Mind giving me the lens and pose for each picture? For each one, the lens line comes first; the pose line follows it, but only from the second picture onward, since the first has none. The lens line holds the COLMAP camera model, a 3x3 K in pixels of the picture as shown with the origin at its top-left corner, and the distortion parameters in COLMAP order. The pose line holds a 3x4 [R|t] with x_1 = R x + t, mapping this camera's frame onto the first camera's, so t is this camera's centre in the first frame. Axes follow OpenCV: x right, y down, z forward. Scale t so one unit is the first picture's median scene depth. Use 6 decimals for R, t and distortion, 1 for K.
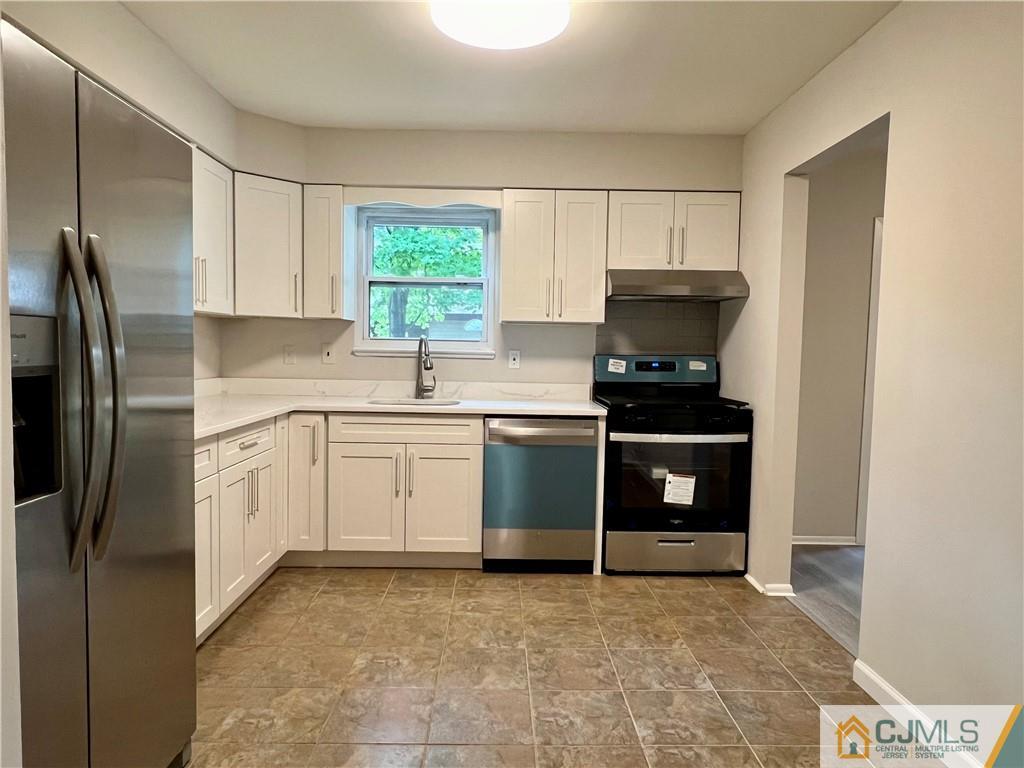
lens RADIAL K [[664.2, 0, 509.4], [0, 664.2, 393.2], [0, 0, 1]] dist [-0.008096, -0.000358]
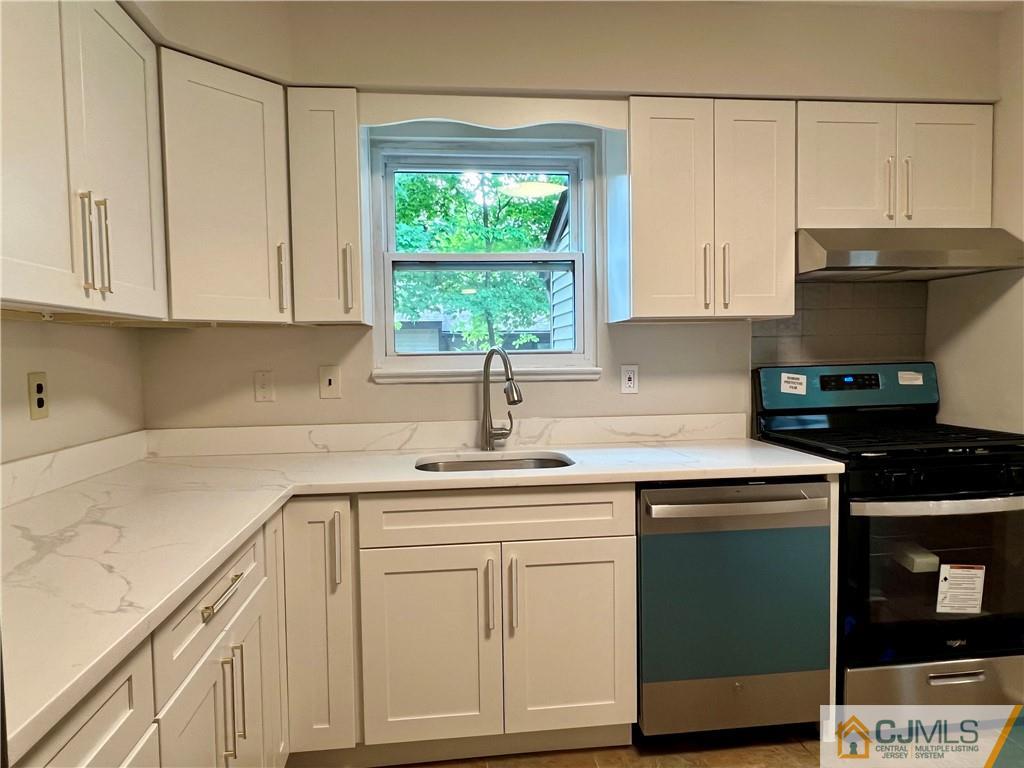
lens RADIAL K [[664.2, 0, 509.4], [0, 664.2, 393.2], [0, 0, 1]] dist [-0.008096, -0.000358]
pose [[0.994548, -0.040824, 0.095959, -0.184952], [0.041890, 0.999081, -0.009120, -0.040250], [-0.095499, 0.013090, 0.995343, 0.419202]]
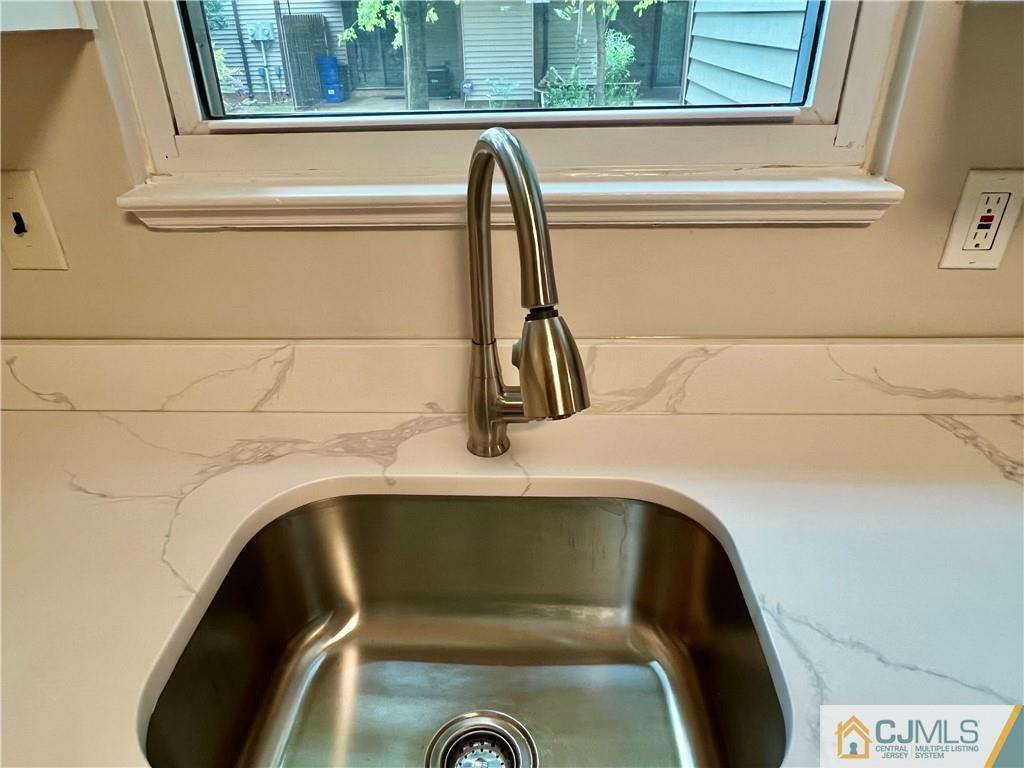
lens RADIAL K [[664.2, 0, 509.4], [0, 664.2, 393.2], [0, 0, 1]] dist [-0.008096, -0.000358]
pose [[0.997241, -0.007809, -0.073821, -0.122406], [0.038500, 0.904654, 0.424403, -0.099965], [0.063468, -0.426075, 0.902459, 0.886603]]
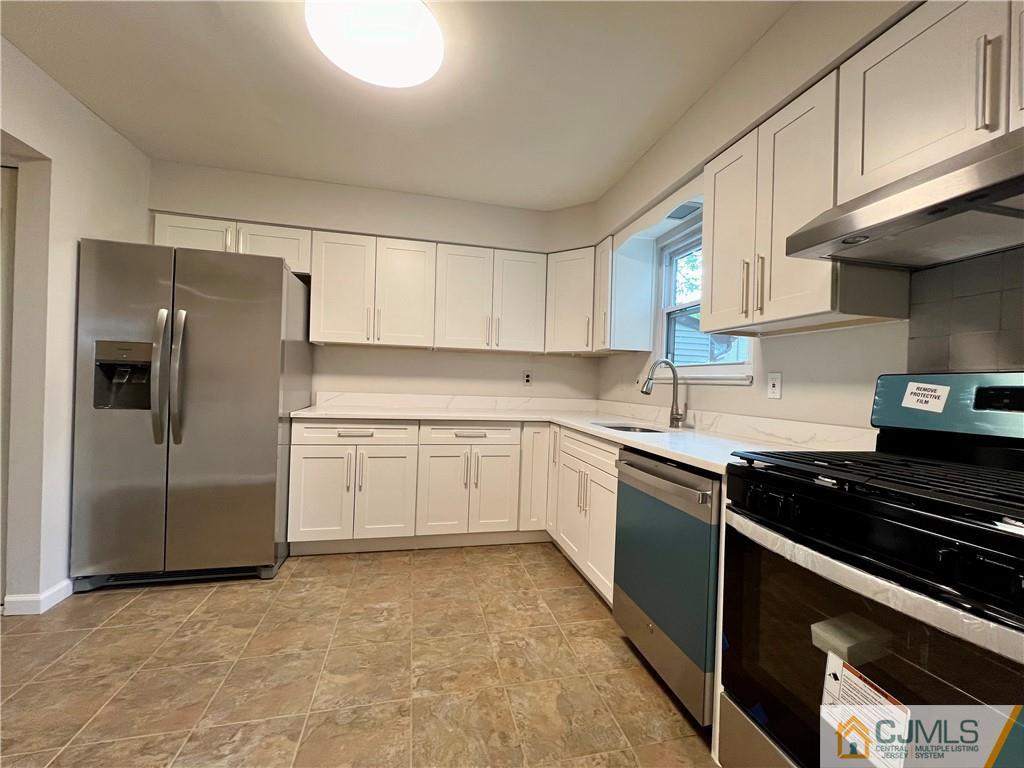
lens RADIAL K [[413.3, 0, 512.0], [0, 413.3, 384.0], [0, 0, 1]] dist [-0.000145, 0.000000]
pose [[0.215135, -0.009689, -0.976536, 0.417032], [-0.096421, 0.994854, -0.031113, -0.013135], [0.971813, 0.100853, 0.213094, 0.696719]]
